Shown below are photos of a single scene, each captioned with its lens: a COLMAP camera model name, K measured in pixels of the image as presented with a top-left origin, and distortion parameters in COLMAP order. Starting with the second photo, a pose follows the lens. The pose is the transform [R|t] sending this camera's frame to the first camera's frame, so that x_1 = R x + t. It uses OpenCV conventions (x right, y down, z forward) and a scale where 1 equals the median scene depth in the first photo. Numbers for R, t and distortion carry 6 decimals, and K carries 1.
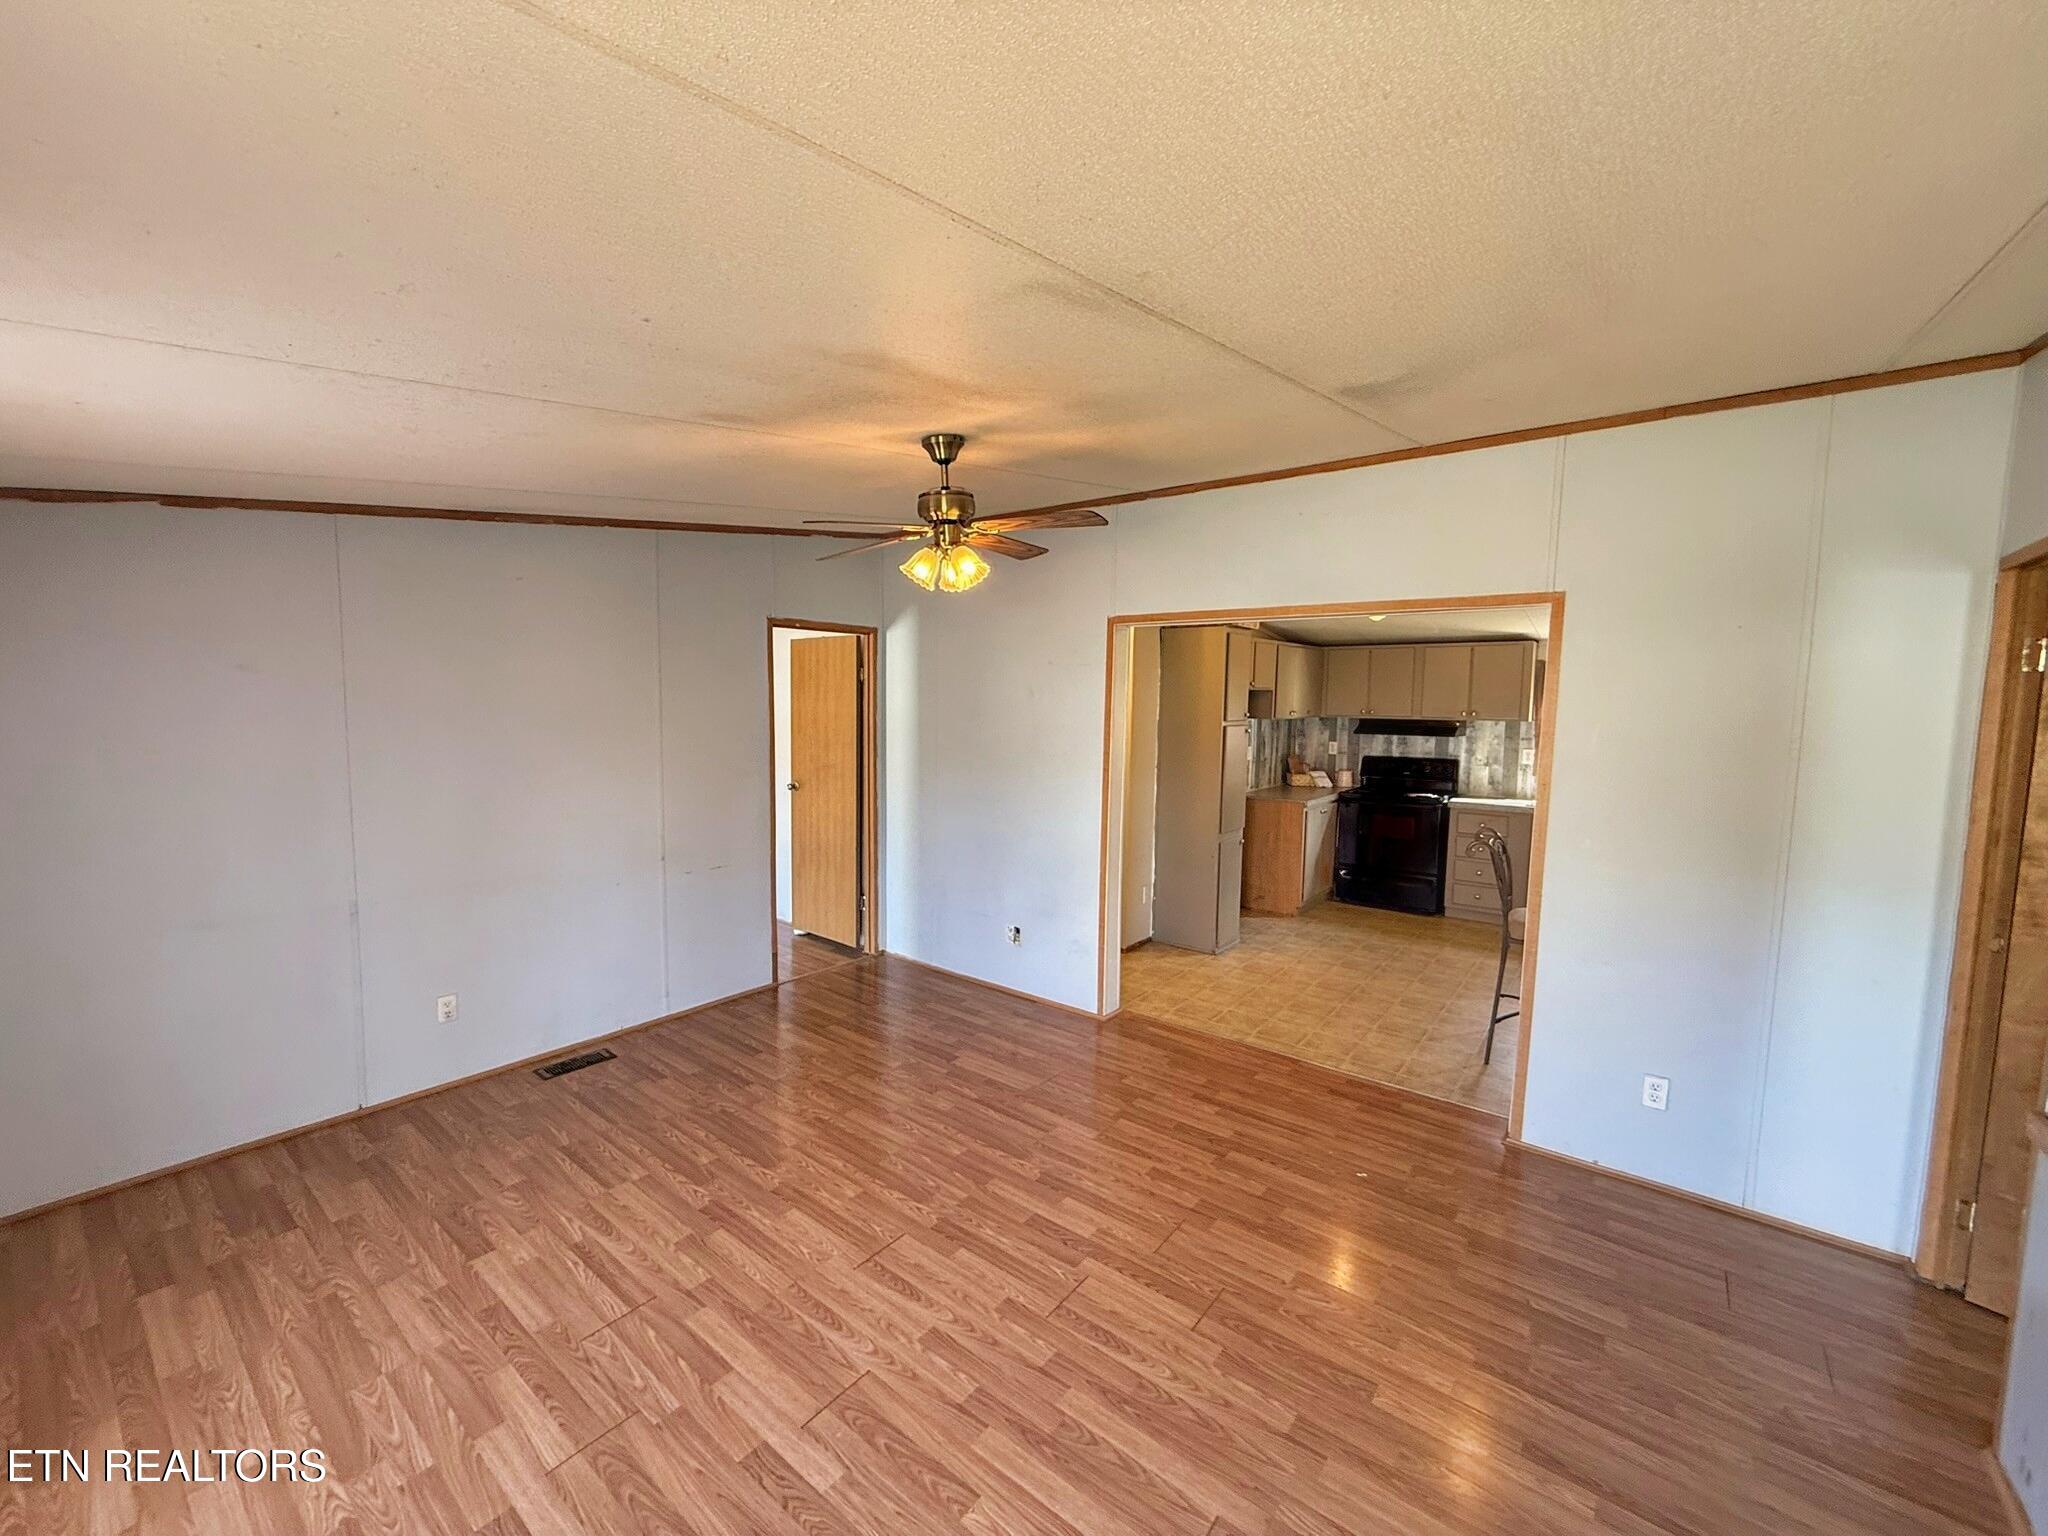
lens RADIAL K [[818.4, 0, 1011.2], [0, 818.4, 770.0], [0, 0, 1]] dist [0.001080, -0.000317]
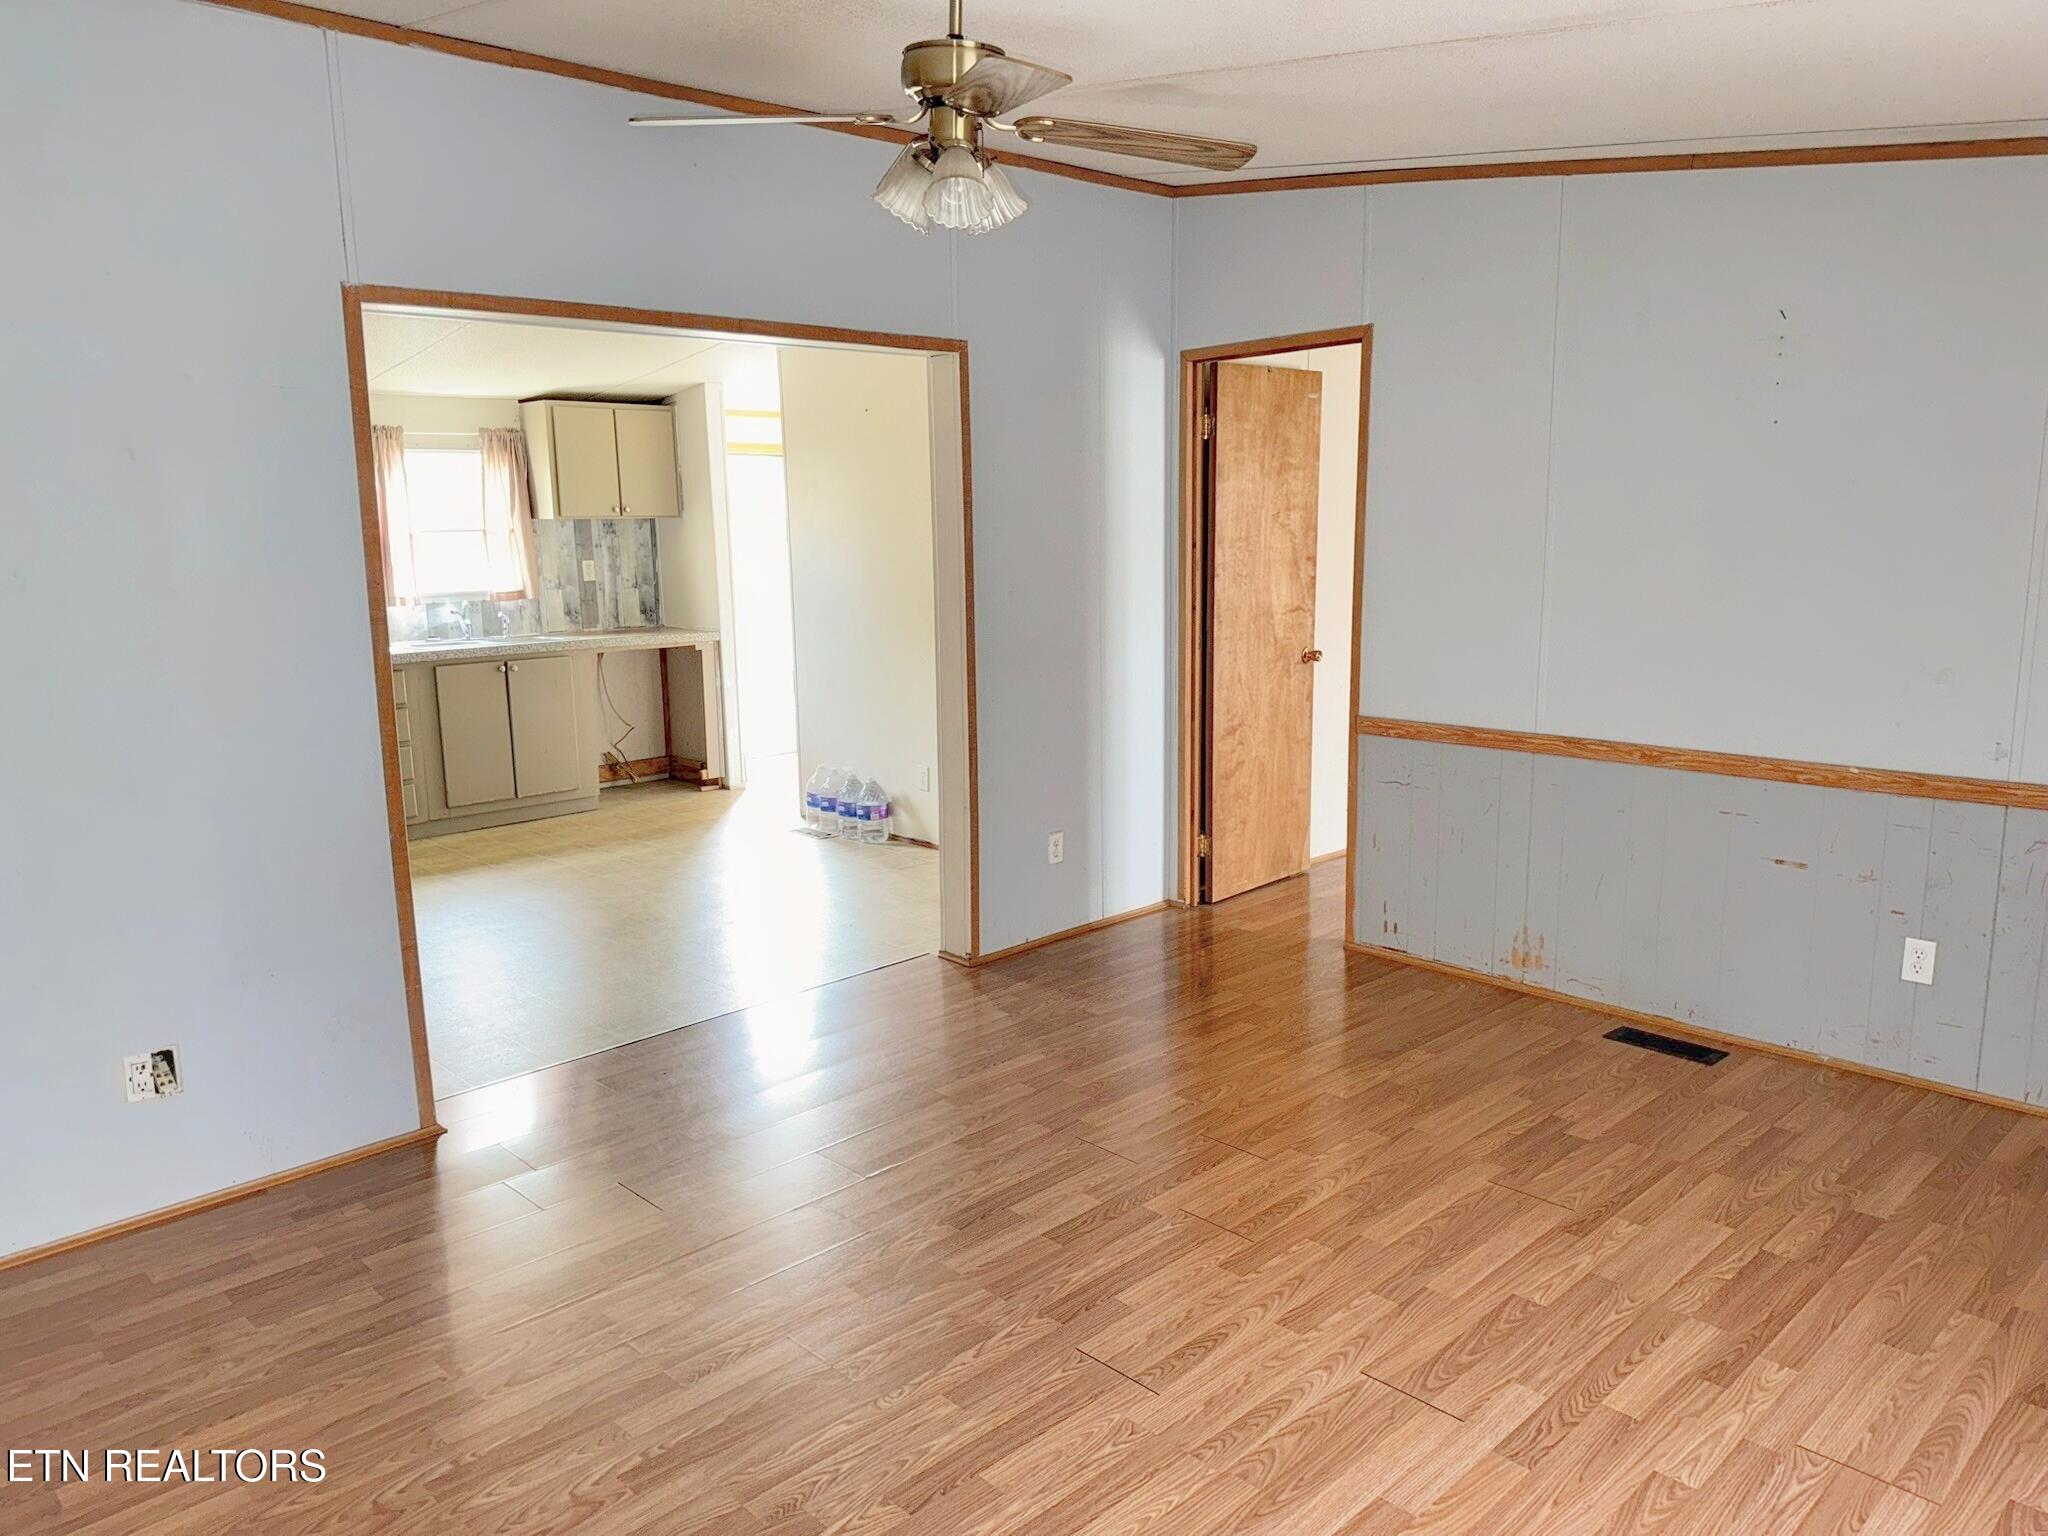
lens RADIAL K [[1442.9, 0, 1037.0], [0, 1442.9, 773.8], [0, 0, 1]] dist [0.009905, -0.009606]
pose [[0.123739, -0.192449, 0.973474, -0.425530], [0.108697, 0.977739, 0.179476, -0.012635], [-0.986344, 0.083606, 0.141903, 0.333984]]
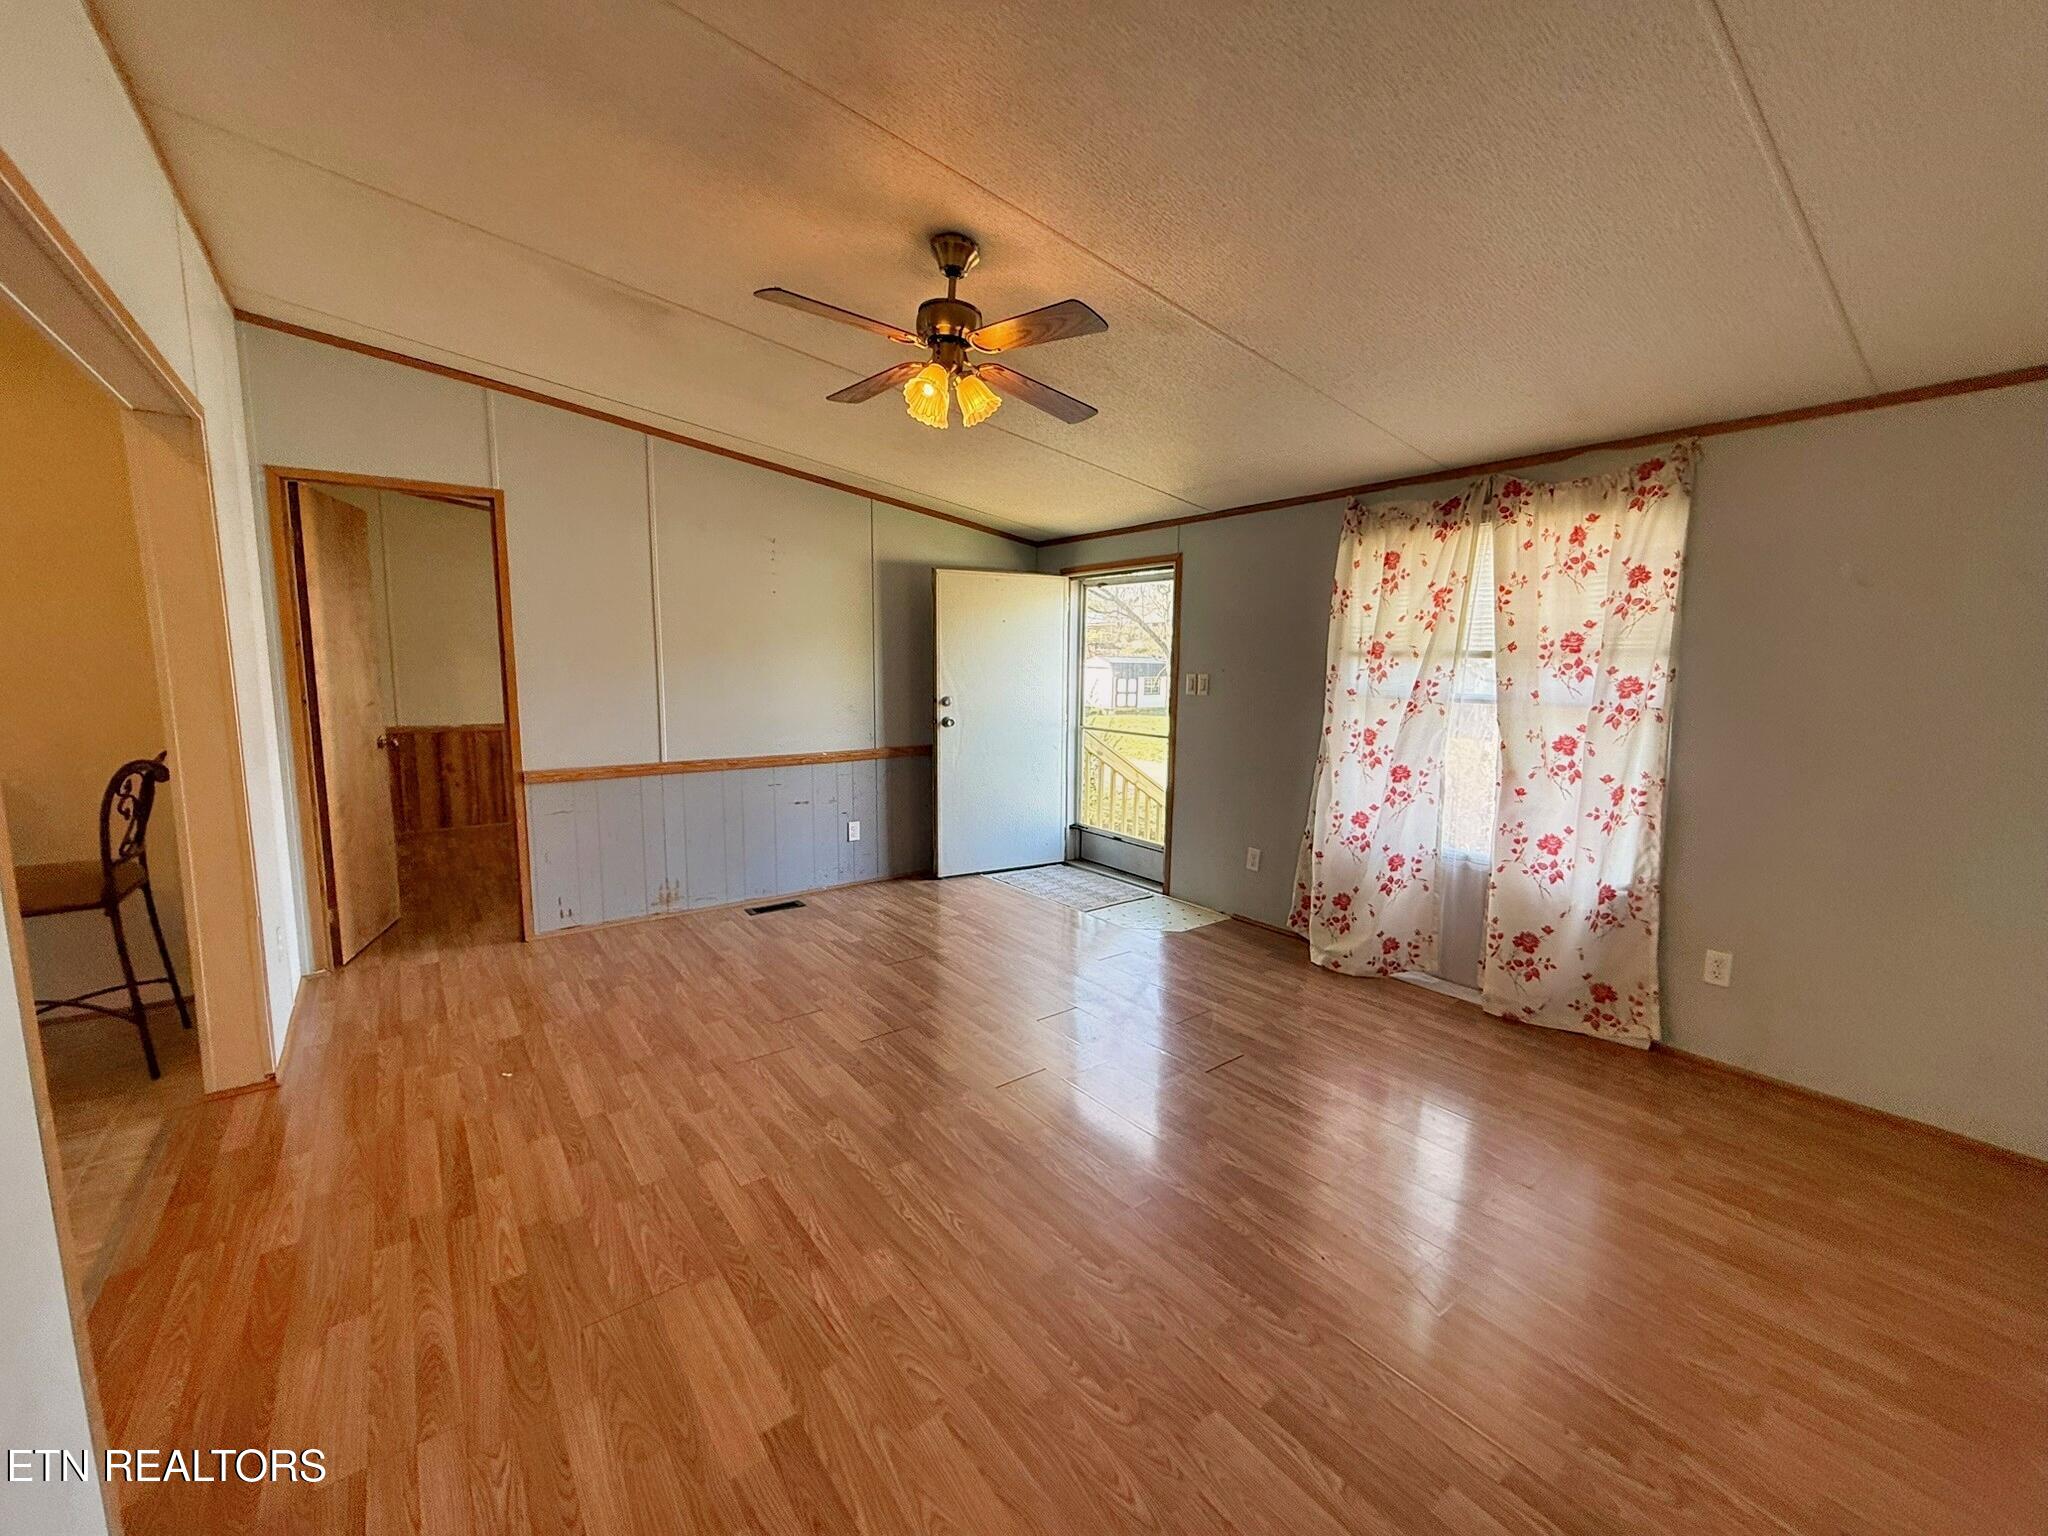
lens RADIAL K [[818.4, 0, 1016.6], [0, 818.4, 771.7], [0, 0, 1]] dist [0.001080, -0.000317]
pose [[-0.970112, -0.056202, 0.236059, -0.148598], [-0.000739, 0.973488, 0.228735, -0.023091], [-0.242656, 0.221724, -0.944435, 0.745361]]
